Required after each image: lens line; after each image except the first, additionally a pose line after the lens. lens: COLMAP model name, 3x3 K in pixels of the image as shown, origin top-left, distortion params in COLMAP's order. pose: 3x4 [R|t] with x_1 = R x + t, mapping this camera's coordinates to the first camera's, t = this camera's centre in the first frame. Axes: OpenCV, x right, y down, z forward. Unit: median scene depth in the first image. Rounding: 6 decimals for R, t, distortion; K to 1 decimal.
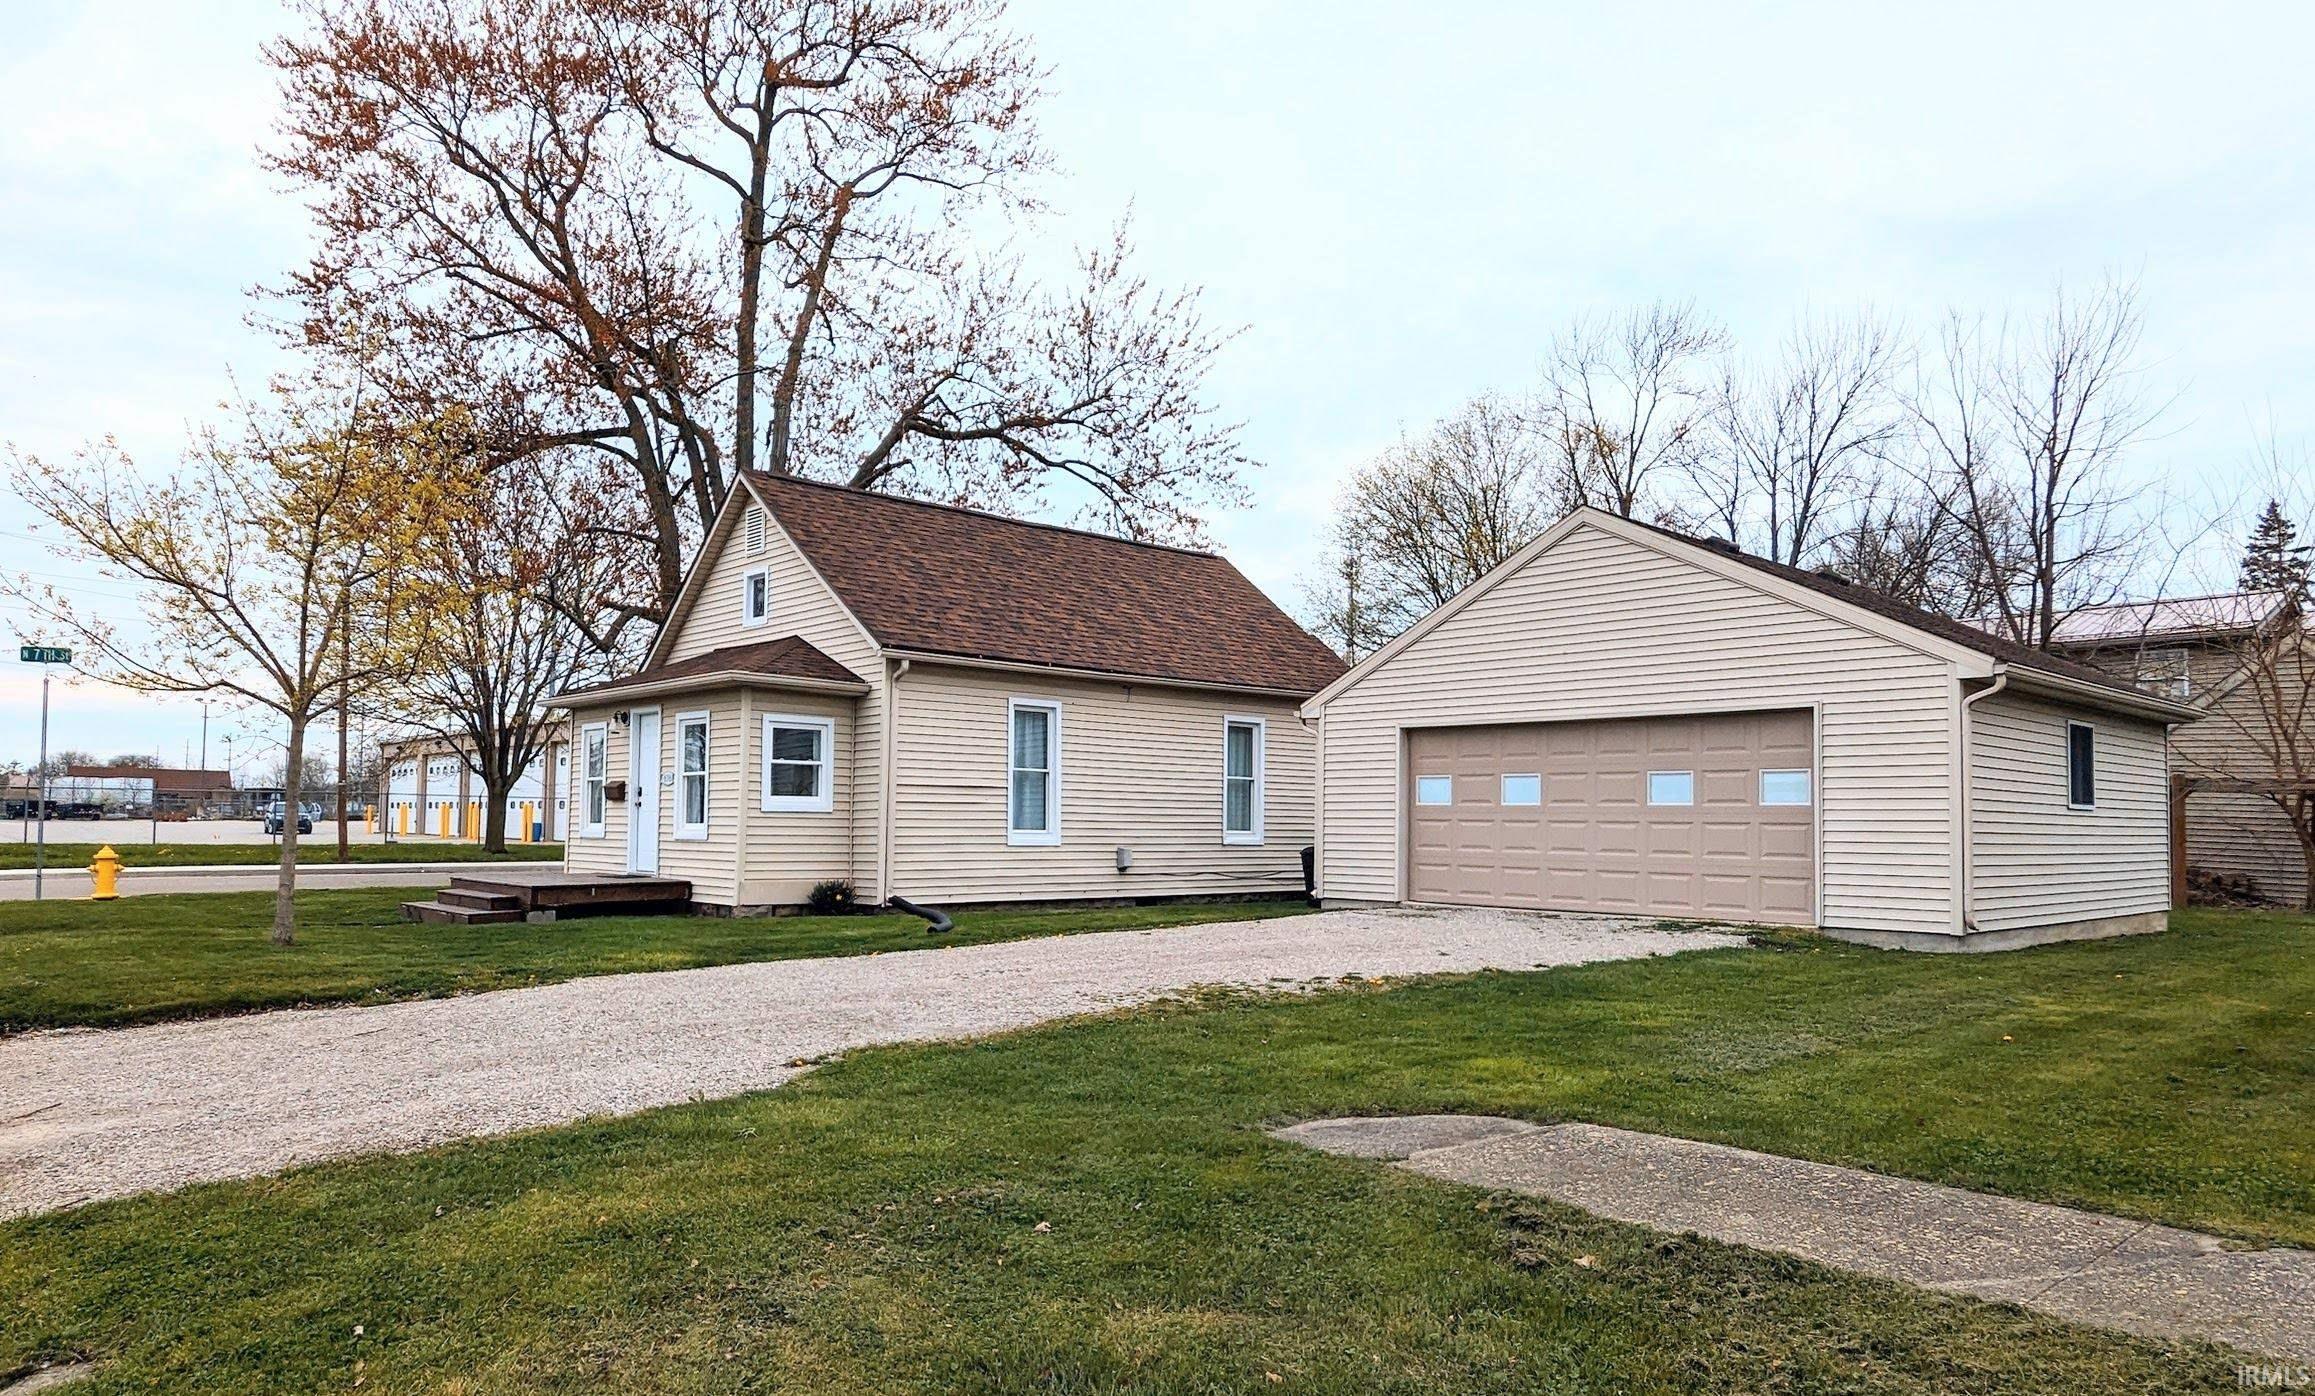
lens RADIAL K [[1442.2, 0, 1104.2], [0, 1442.2, 773.5], [0, 0, 1]] dist [-0.000643, -0.000402]
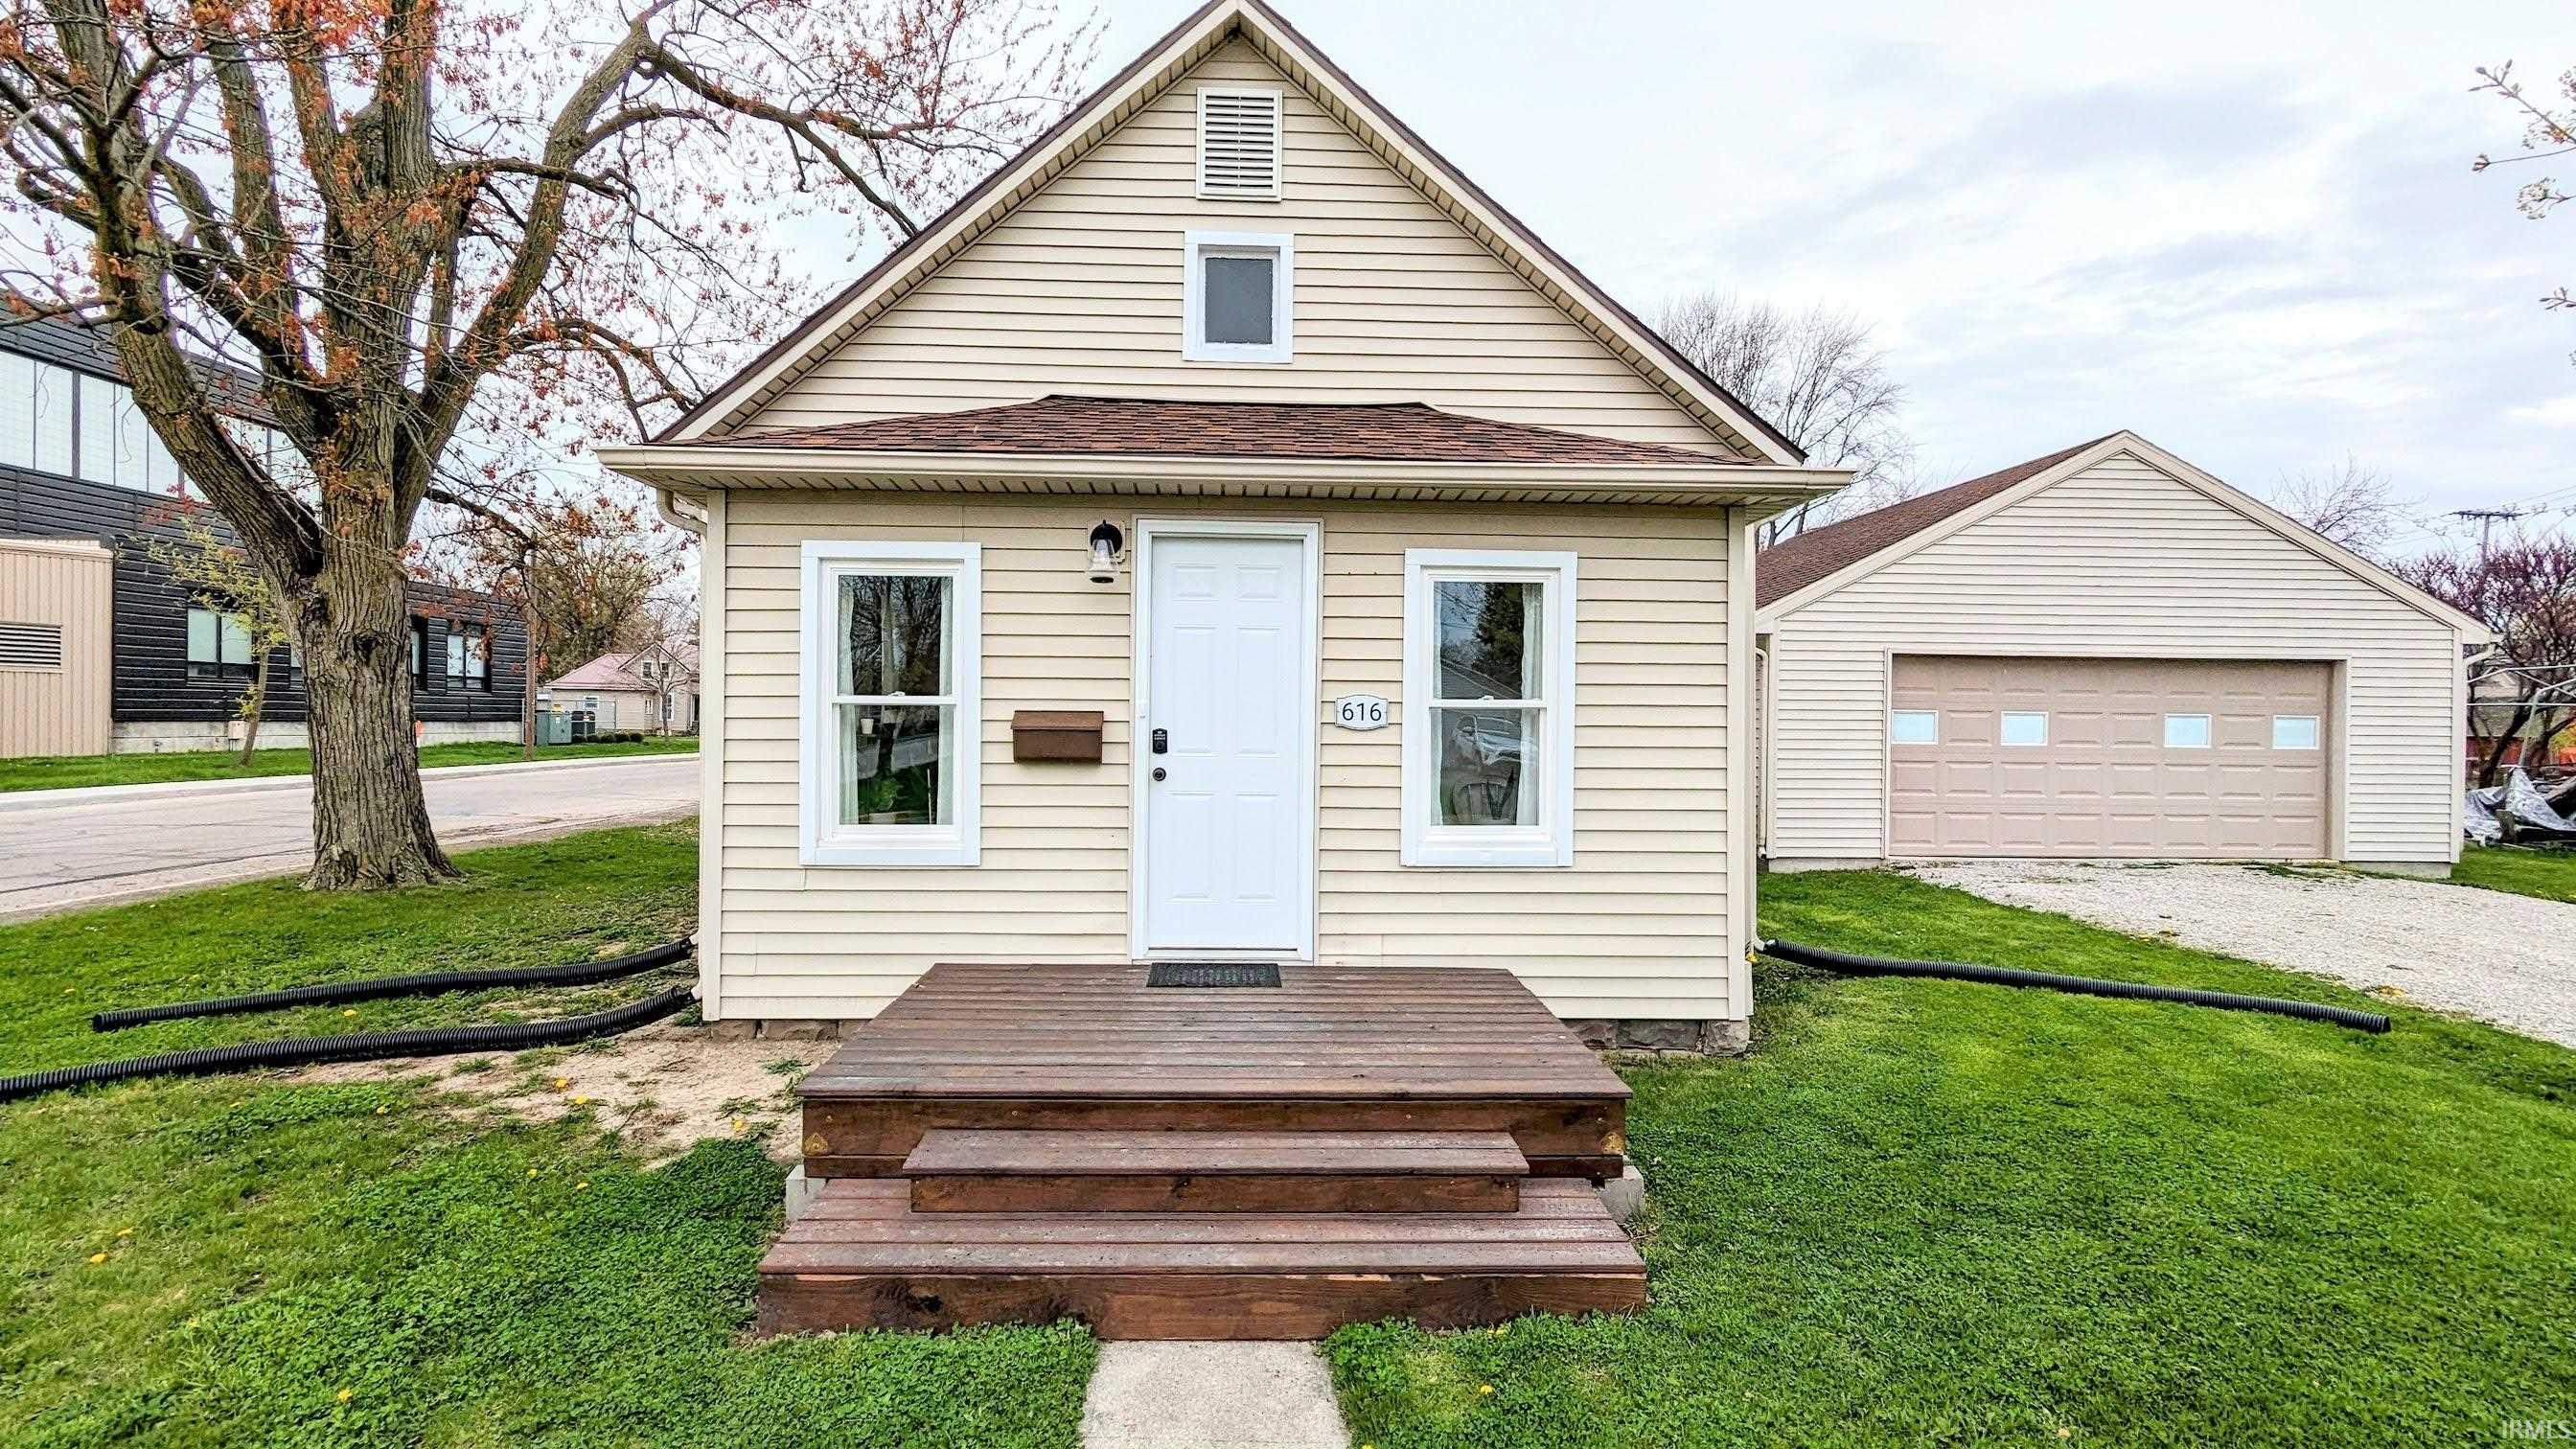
lens RADIAL K [[1226.7, 0, 1285.1], [0, 1226.7, 738.0], [0, 0, 1]] dist [0.001061, -0.000490]
pose [[0.635873, -0.016029, 0.771627, -0.591811], [-0.030280, 0.998496, 0.045695, -0.004166], [-0.771200, -0.052422, 0.634431, 0.830263]]
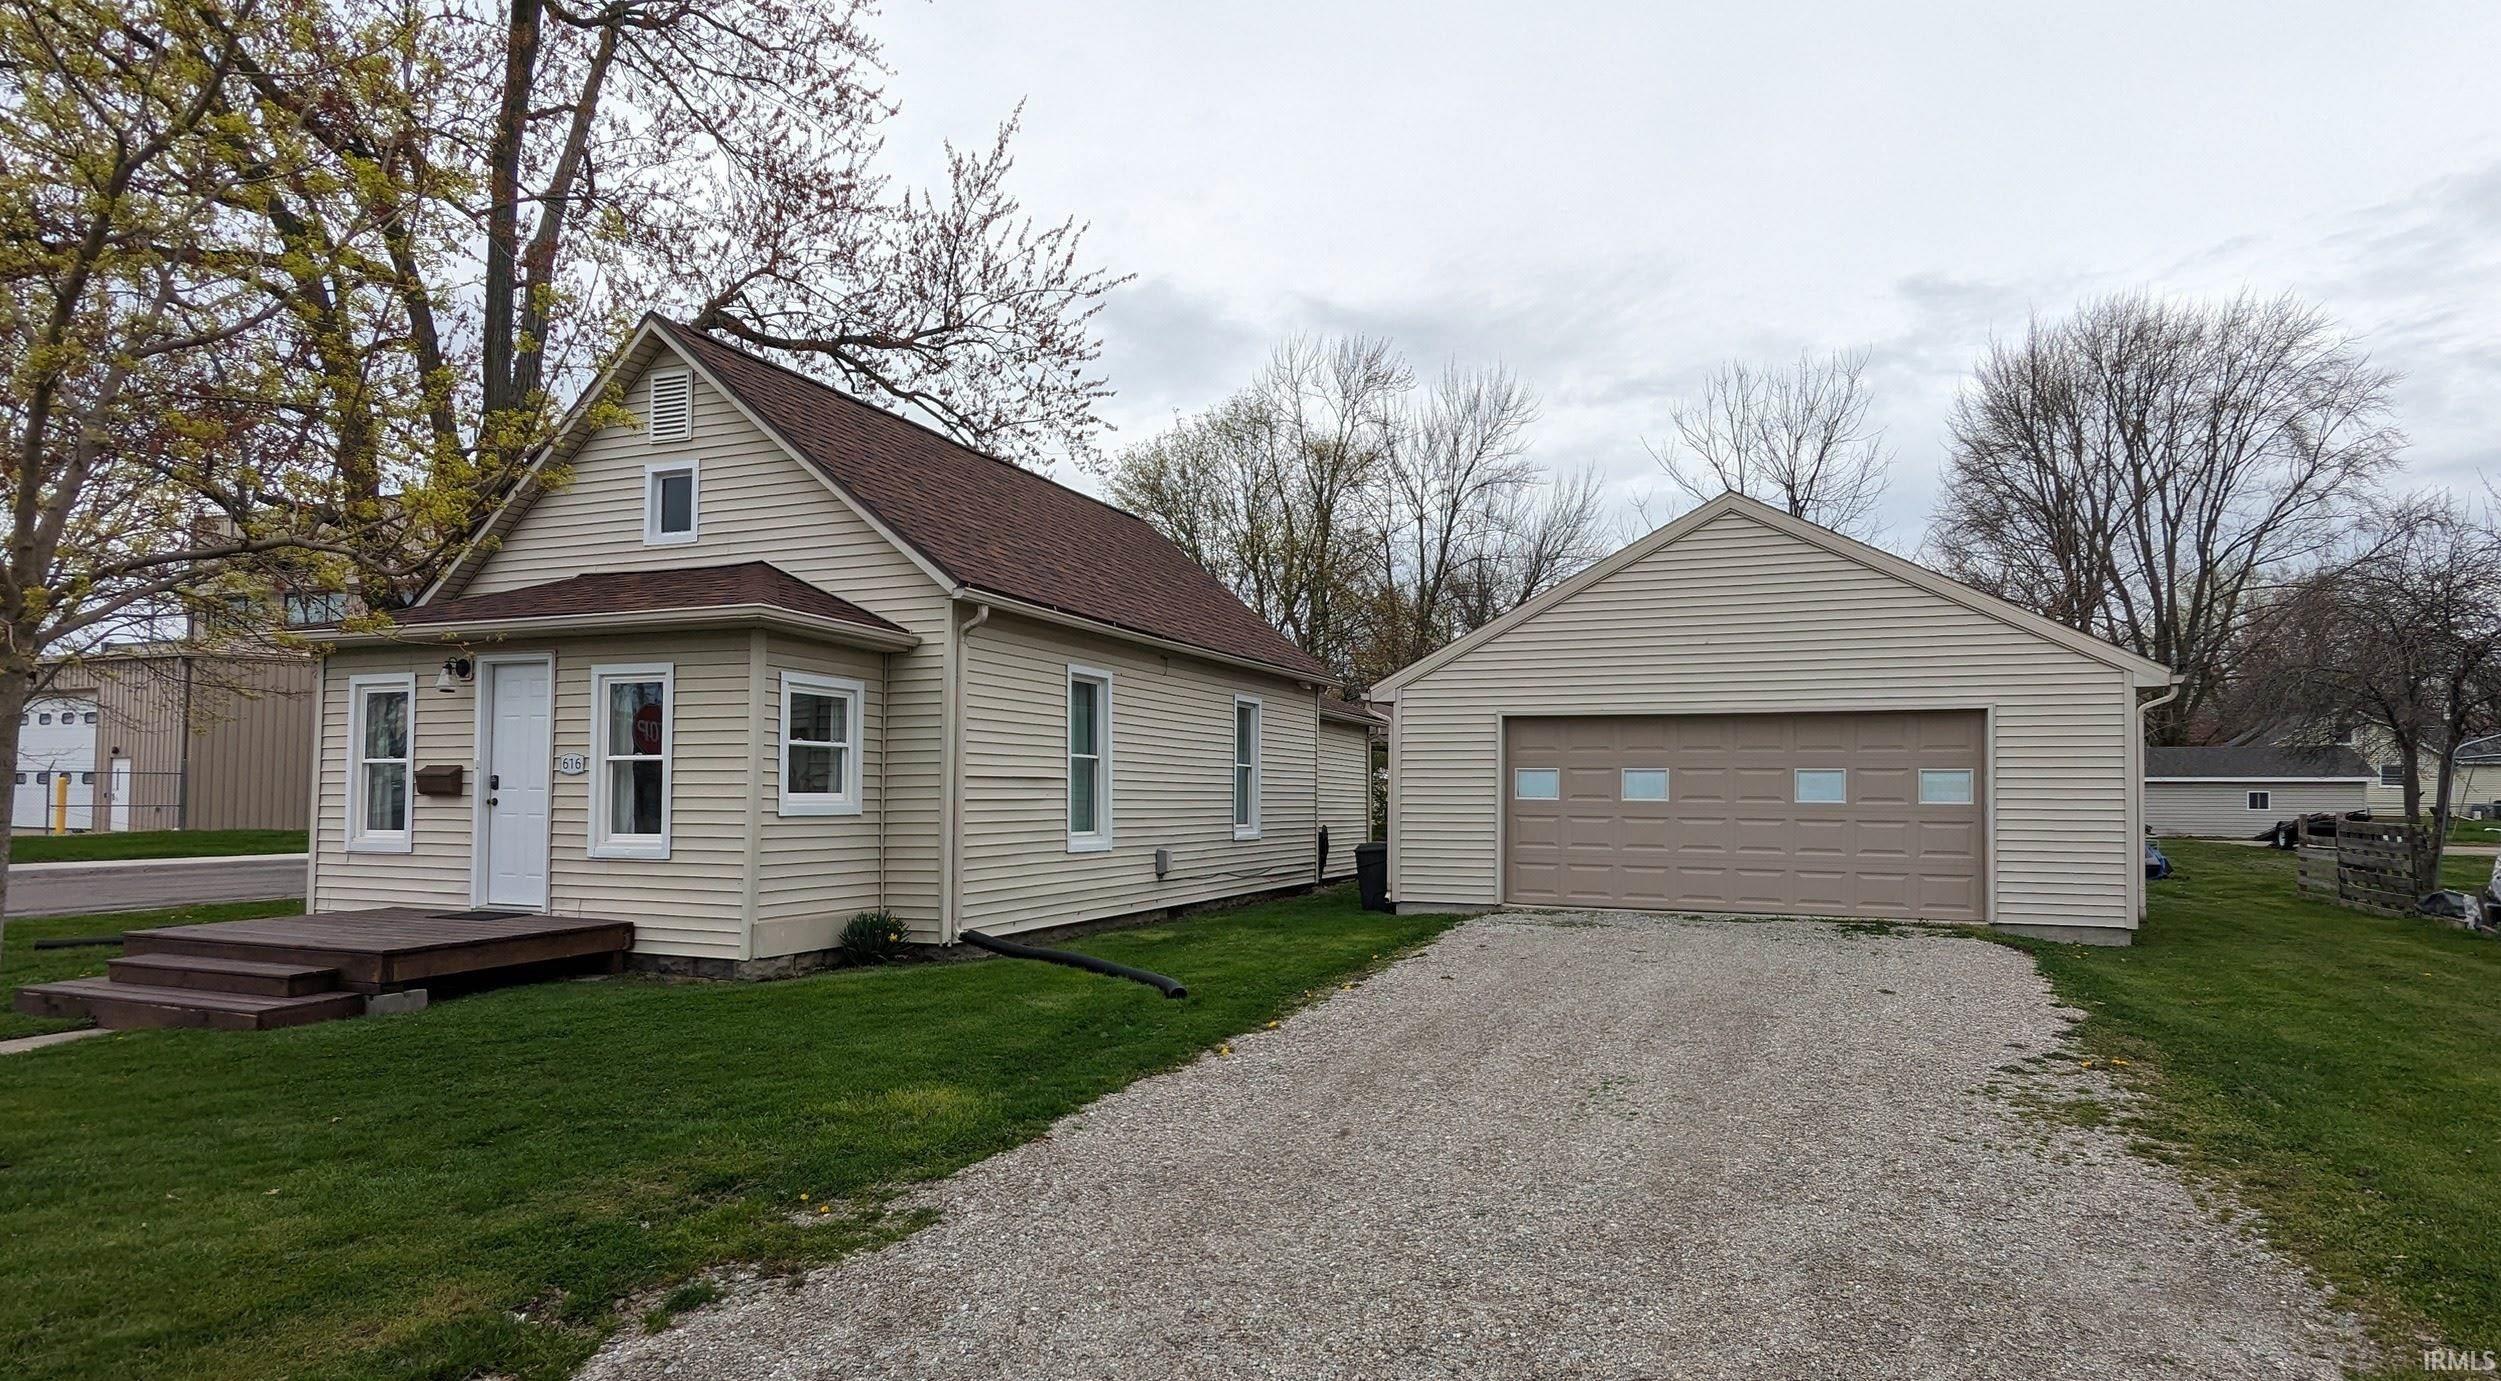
lens RADIAL K [[1268.3, 0, 1321.6], [0, 1268.3, 771.4], [0, 0, 1]] dist [-0.000829, 0.000433]
pose [[0.883500, 0.005098, 0.468404, -0.280500], [-0.014219, 0.999772, 0.015939, -0.007527], [-0.468215, -0.020743, 0.883371, 0.345081]]
